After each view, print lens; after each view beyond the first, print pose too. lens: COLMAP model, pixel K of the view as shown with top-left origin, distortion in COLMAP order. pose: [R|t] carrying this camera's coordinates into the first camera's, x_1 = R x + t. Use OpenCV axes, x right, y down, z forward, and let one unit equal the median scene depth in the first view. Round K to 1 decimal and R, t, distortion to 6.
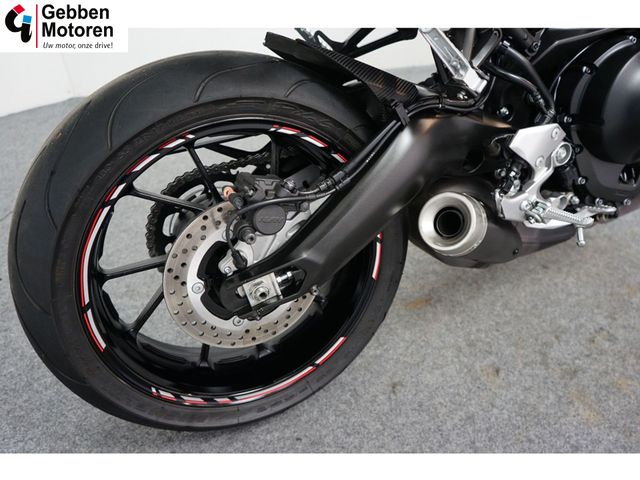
lens RADIAL K [[529.5, 0, 320.0], [0, 529.5, 240.0], [0, 0, 1]] dist [-0.008967, -0.002069]
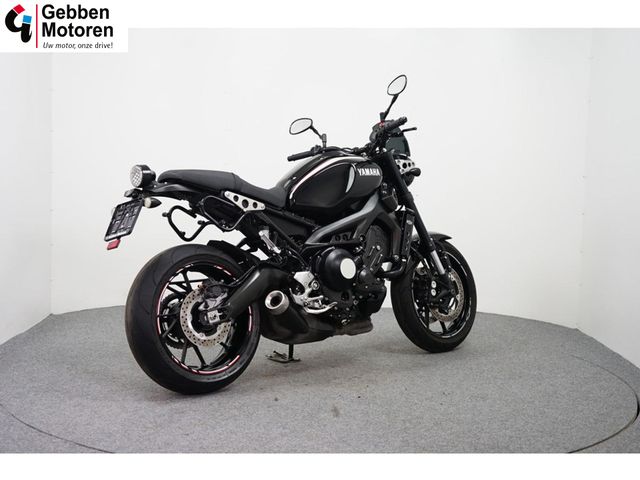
lens RADIAL K [[923.7, 0, 320.0], [0, 923.7, 240.0], [0, 0, 1]] dist [-0.010544, -0.010297]
pose [[0.963539, 0.012389, 0.267282, -0.823352], [0.128700, 0.854323, -0.503556, 2.138428], [-0.234584, 0.519595, 0.821579, -3.169148]]
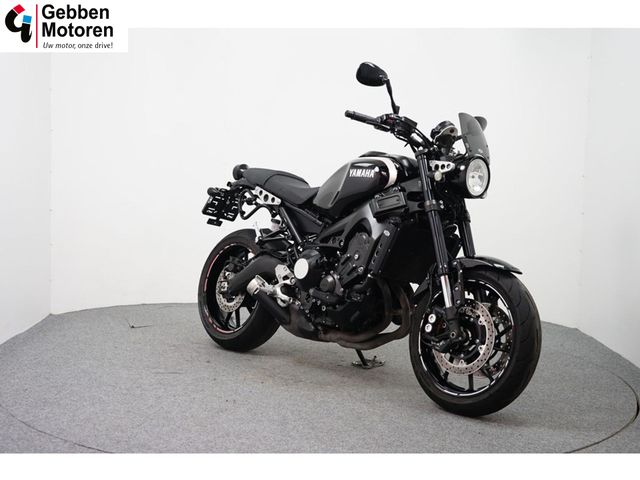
lens RADIAL K [[923.7, 0, 320.0], [0, 923.7, 240.0], [0, 0, 1]] dist [-0.010544, -0.010297]
pose [[0.294831, 0.105660, -0.949690, 5.417135], [-0.591309, 0.800893, -0.094466, 0.040070], [0.750619, 0.589412, 0.298606, -0.484686]]
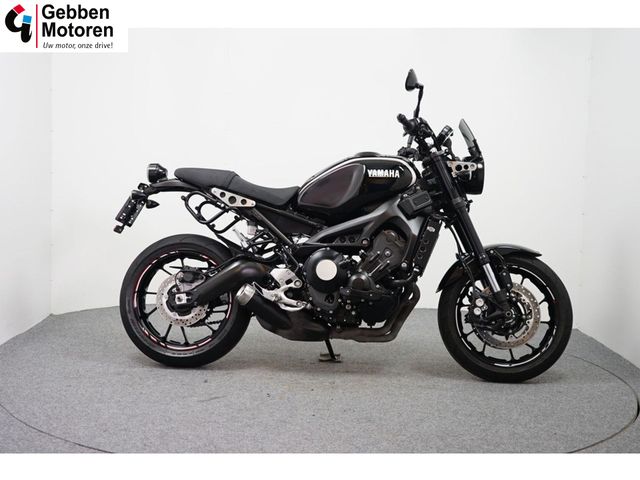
lens RADIAL K [[923.7, 0, 320.0], [0, 923.7, 240.0], [0, 0, 1]] dist [-0.010544, -0.010297]
pose [[0.865405, 0.079803, -0.494678, 3.085272], [-0.327646, 0.837059, -0.438156, 1.804299], [0.379108, 0.541261, 0.750542, -2.809089]]
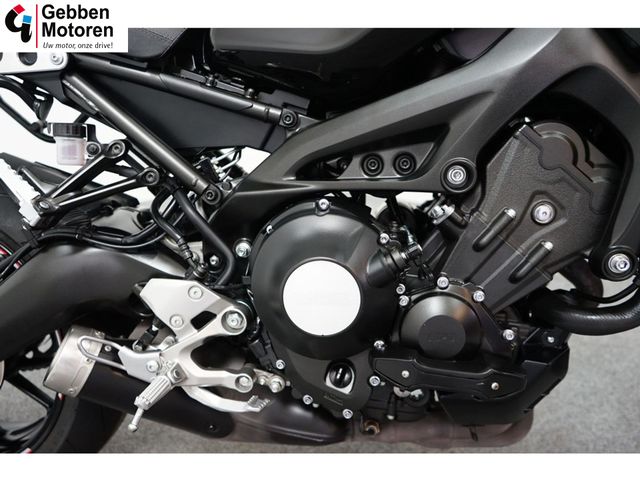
lens RADIAL K [[529.5, 0, 320.0], [0, 529.5, 240.0], [0, 0, 1]] dist [-0.008967, -0.002069]
pose [[0.850305, 0.169198, -0.498351, 1.036455], [-0.283665, 0.944938, -0.163179, -0.200526], [0.443301, 0.280116, 0.851480, 0.347002]]
